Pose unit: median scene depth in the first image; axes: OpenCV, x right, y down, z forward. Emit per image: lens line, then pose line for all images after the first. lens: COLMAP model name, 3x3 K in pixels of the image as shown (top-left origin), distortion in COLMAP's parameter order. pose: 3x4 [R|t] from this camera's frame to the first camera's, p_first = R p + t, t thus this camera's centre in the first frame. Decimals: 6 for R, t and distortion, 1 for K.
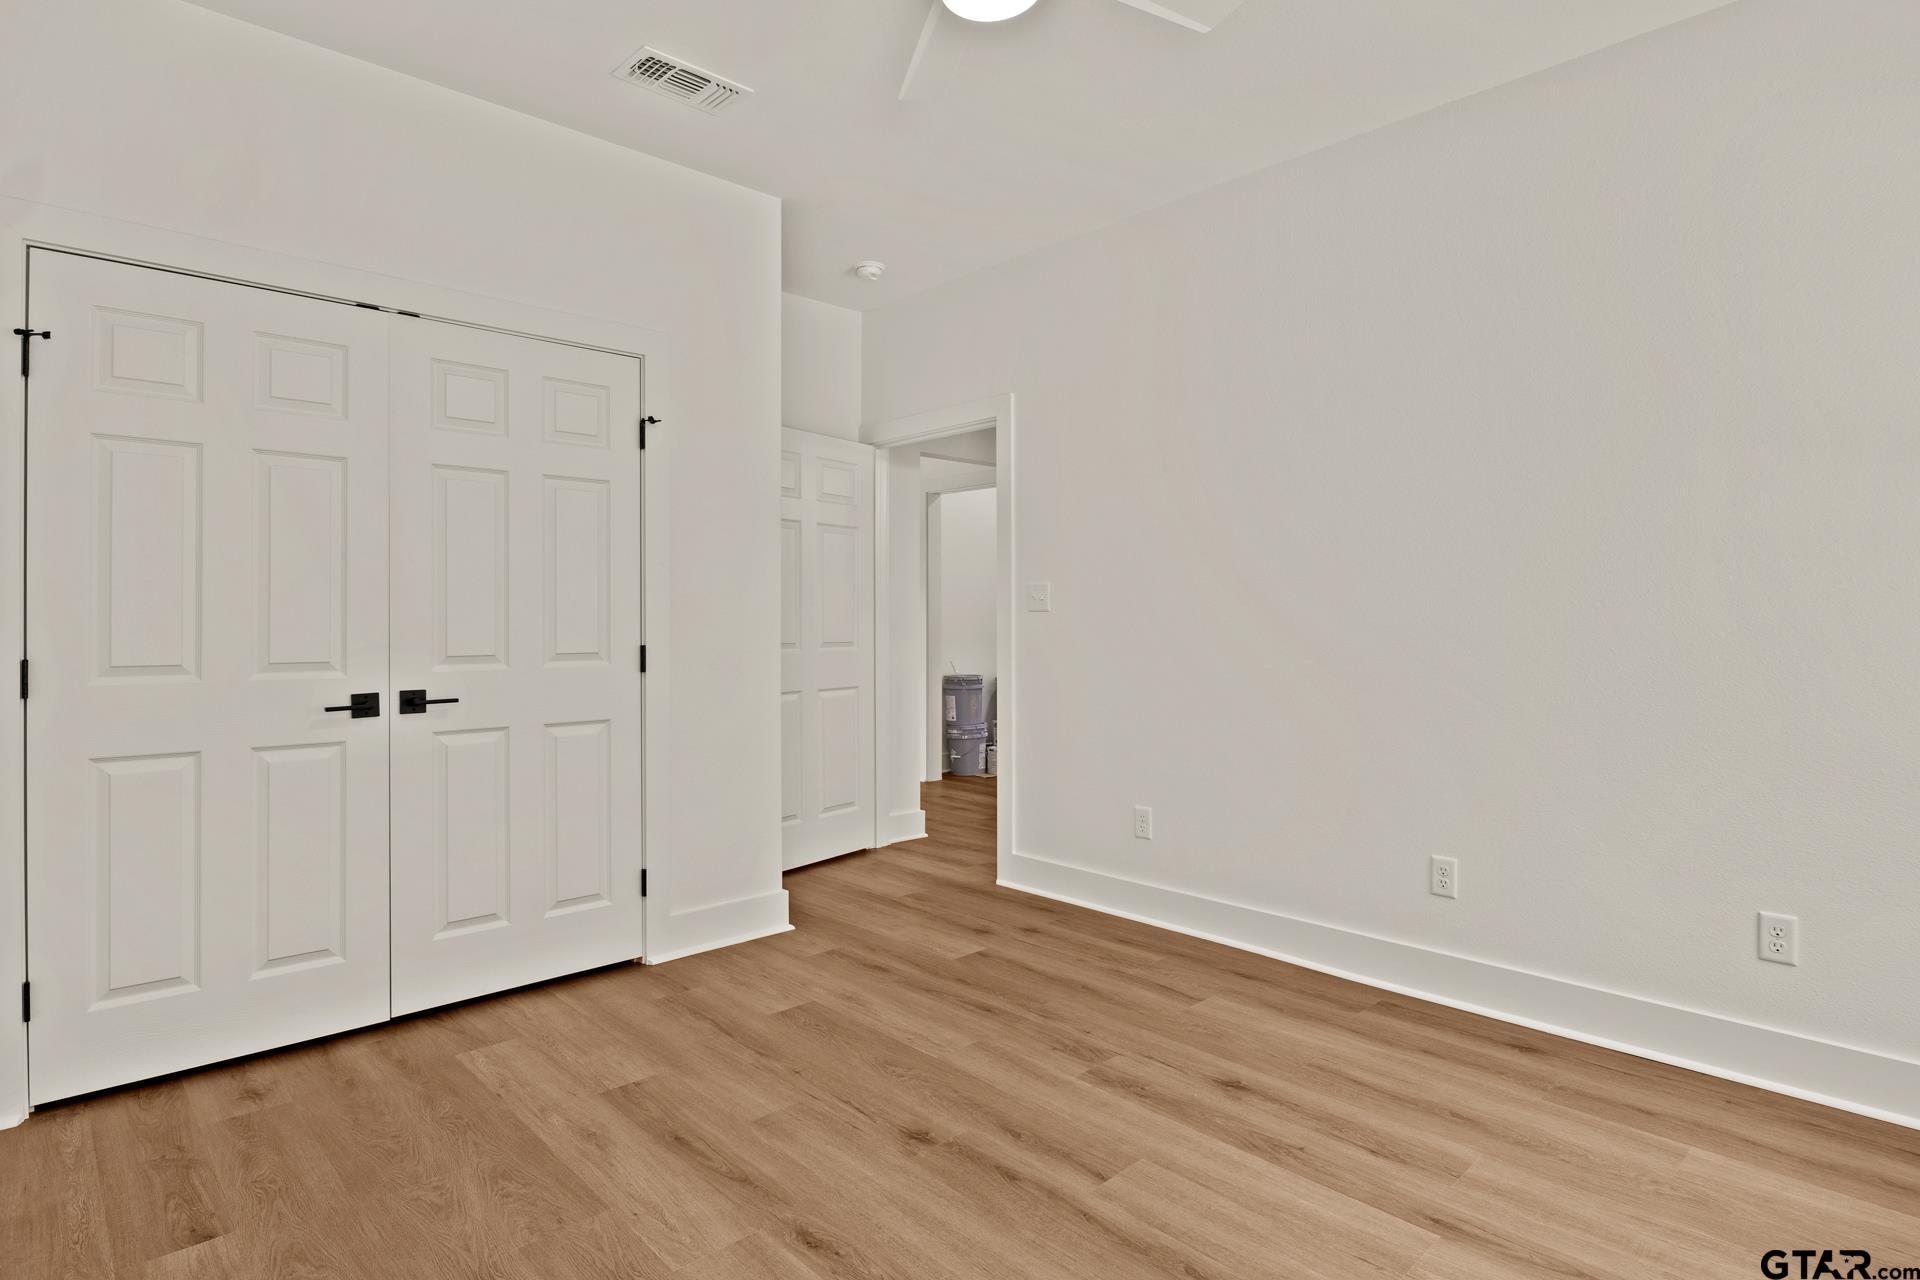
lens RADIAL K [[1037.1, 0, 964.8], [0, 1037.1, 620.8], [0, 0, 1]] dist [0.038417, -0.000144]
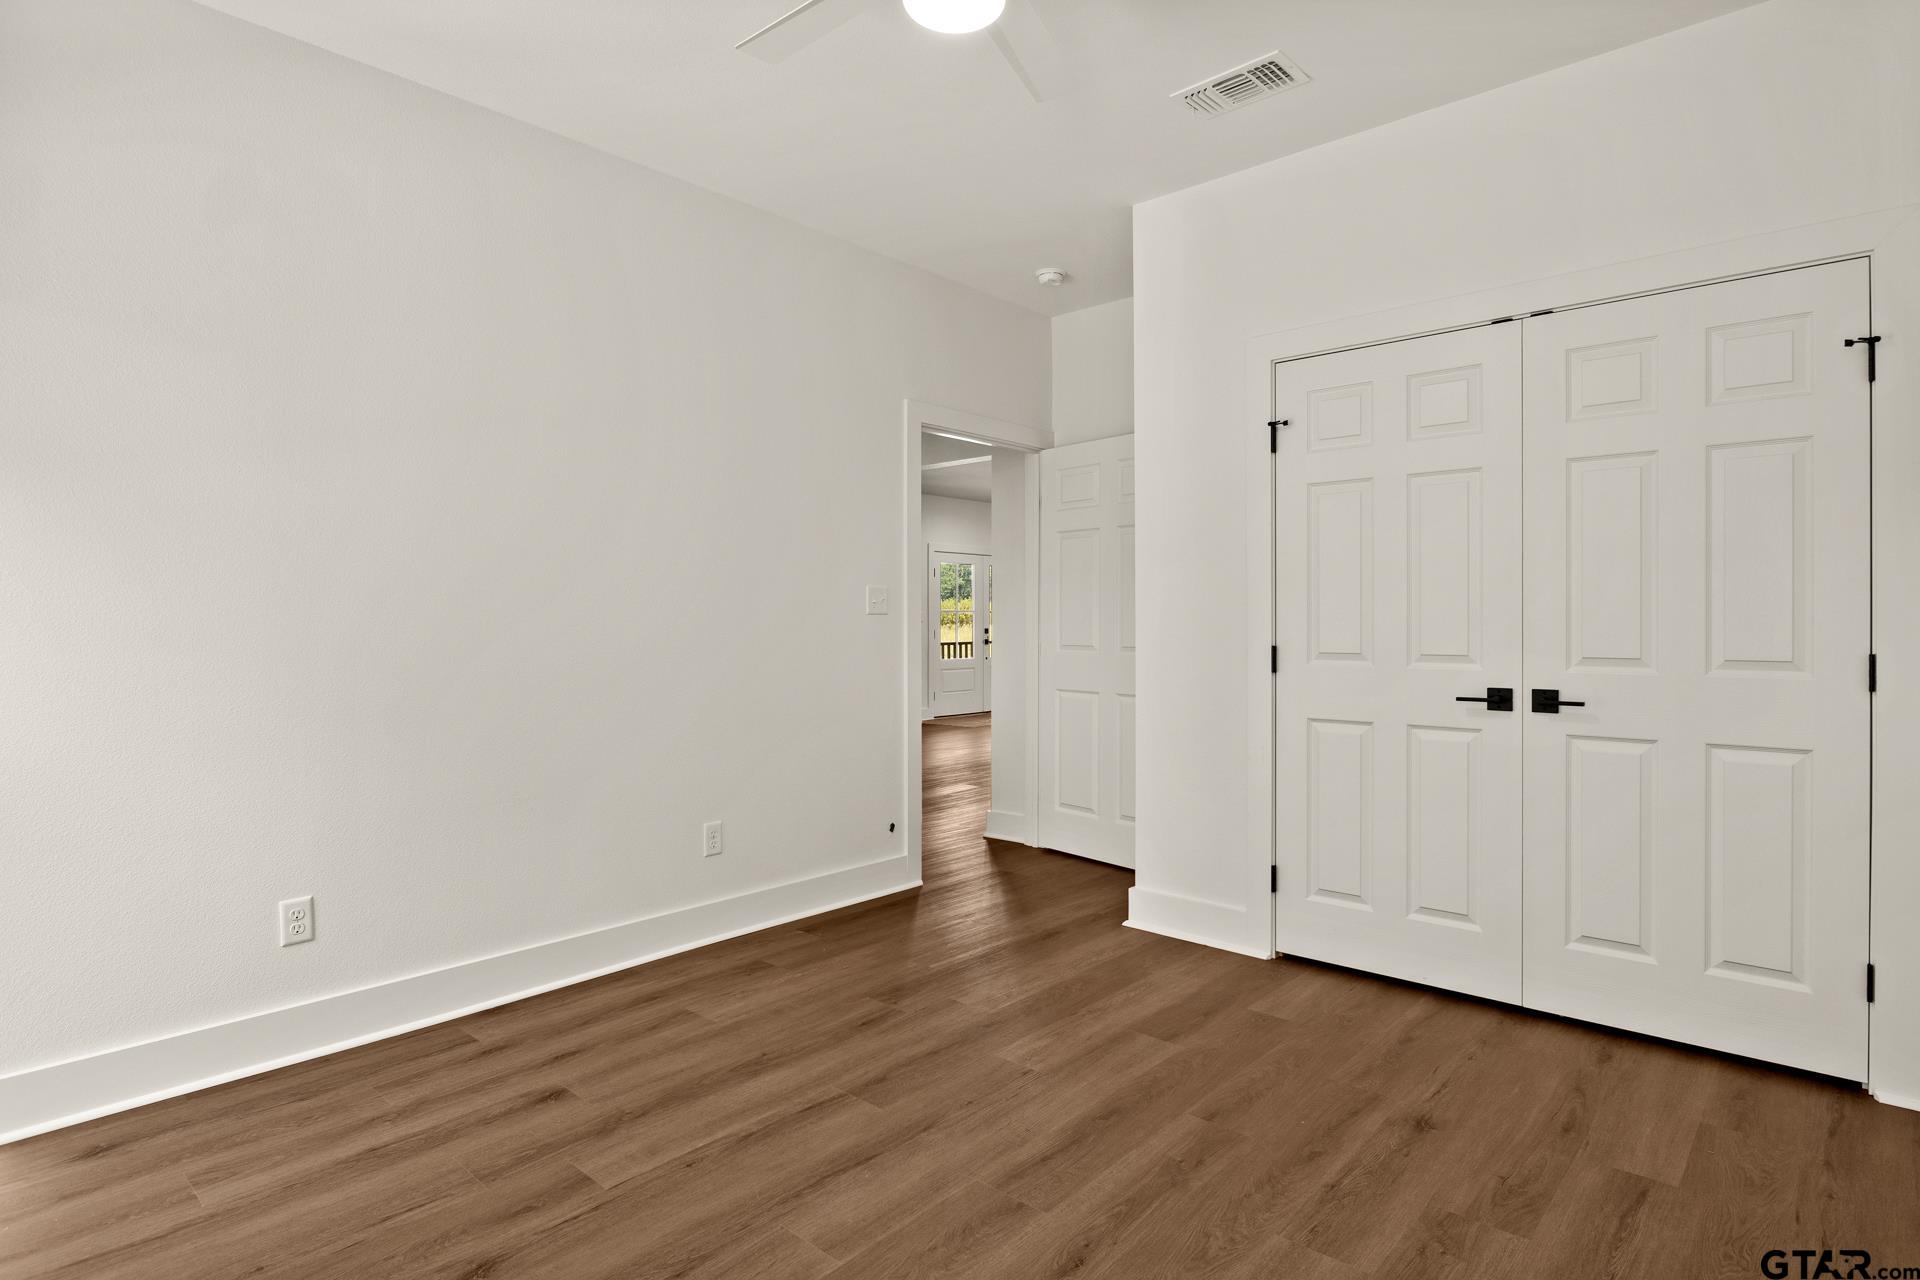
lens RADIAL K [[1008.9, 0, 953.9], [0, 1008.9, 632.8], [0, 0, 1]] dist [0.000373, -0.000318]
pose [[0.079764, 0.016383, -0.996679, 0.395212], [-0.000065, 0.999865, 0.016430, -0.003143], [0.996814, -0.001246, 0.079754, 0.371565]]
